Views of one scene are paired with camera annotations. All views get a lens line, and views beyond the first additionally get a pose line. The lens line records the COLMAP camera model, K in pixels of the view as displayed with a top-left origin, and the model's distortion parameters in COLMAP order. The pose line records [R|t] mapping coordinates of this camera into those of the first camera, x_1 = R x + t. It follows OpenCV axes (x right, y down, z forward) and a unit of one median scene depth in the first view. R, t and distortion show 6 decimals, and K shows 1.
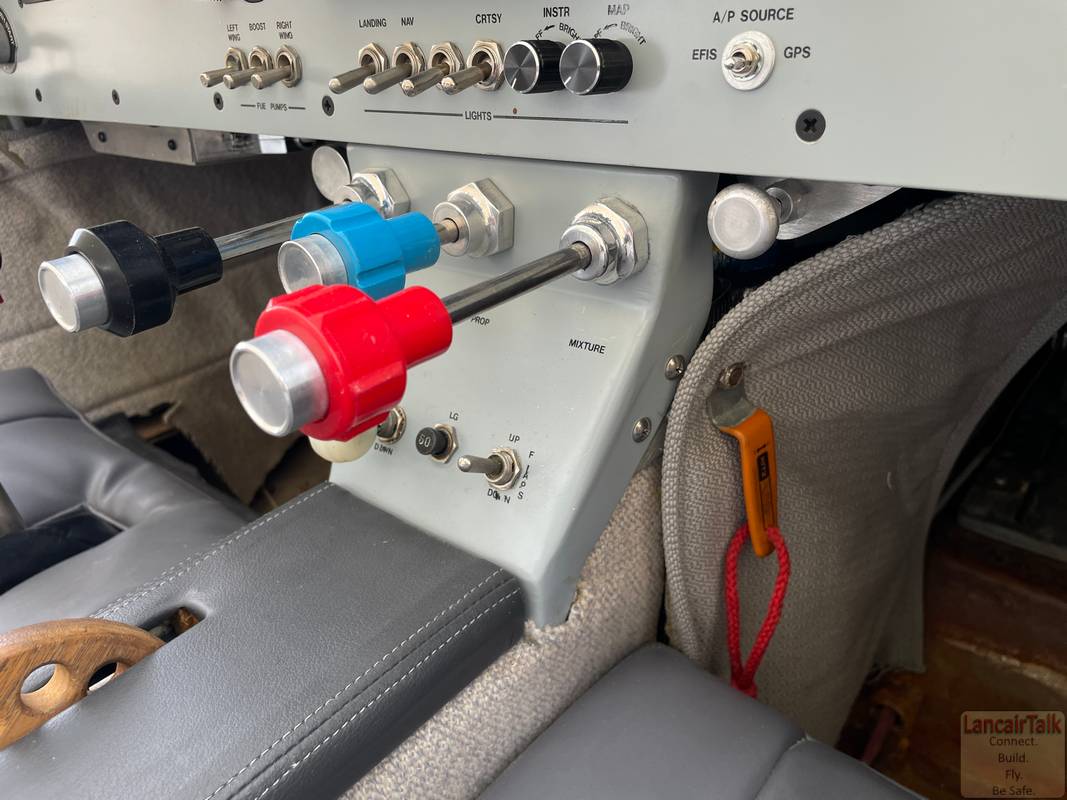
lens RADIAL K [[814.1, 0, 528.0], [0, 814.1, 400.5], [0, 0, 1]] dist [0.062922, -0.079794]
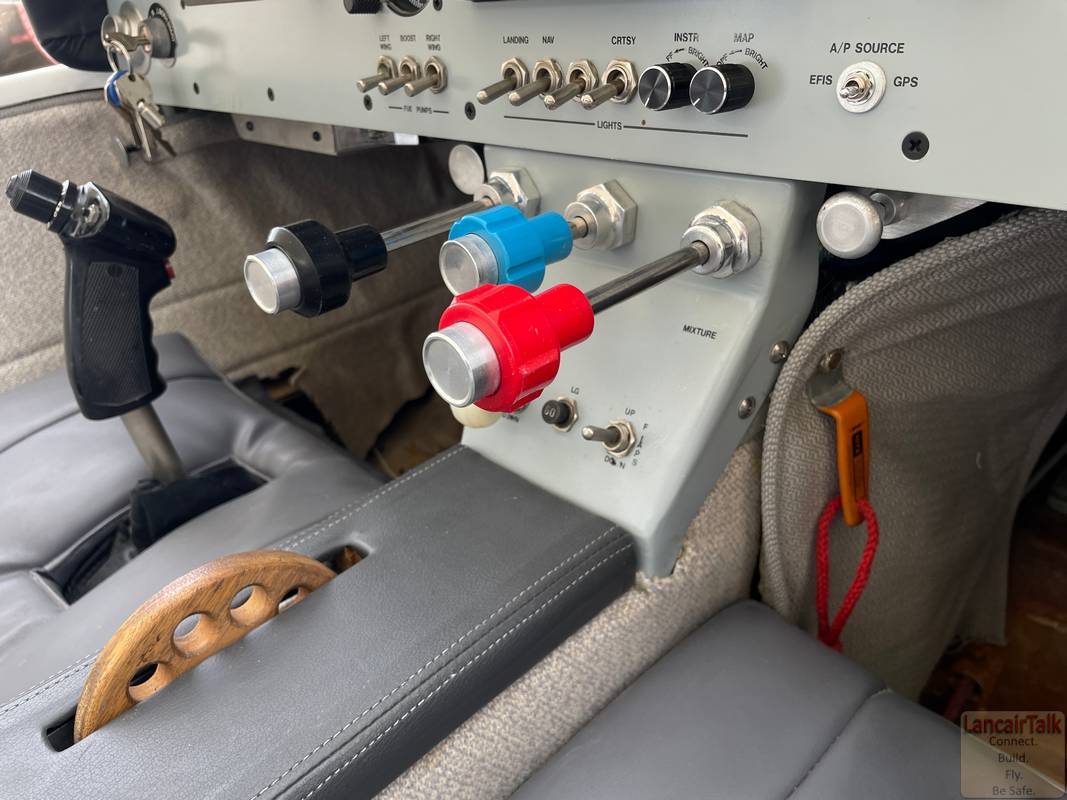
lens RADIAL K [[814.1, 0, 538.3], [0, 814.1, 399.2], [0, 0, 1]] dist [0.062922, -0.079794]
pose [[0.996042, 0.027946, -0.084382, -0.050239], [-0.024686, 0.998917, 0.039434, -0.012535], [0.085392, -0.037195, 0.995653, -0.137379]]
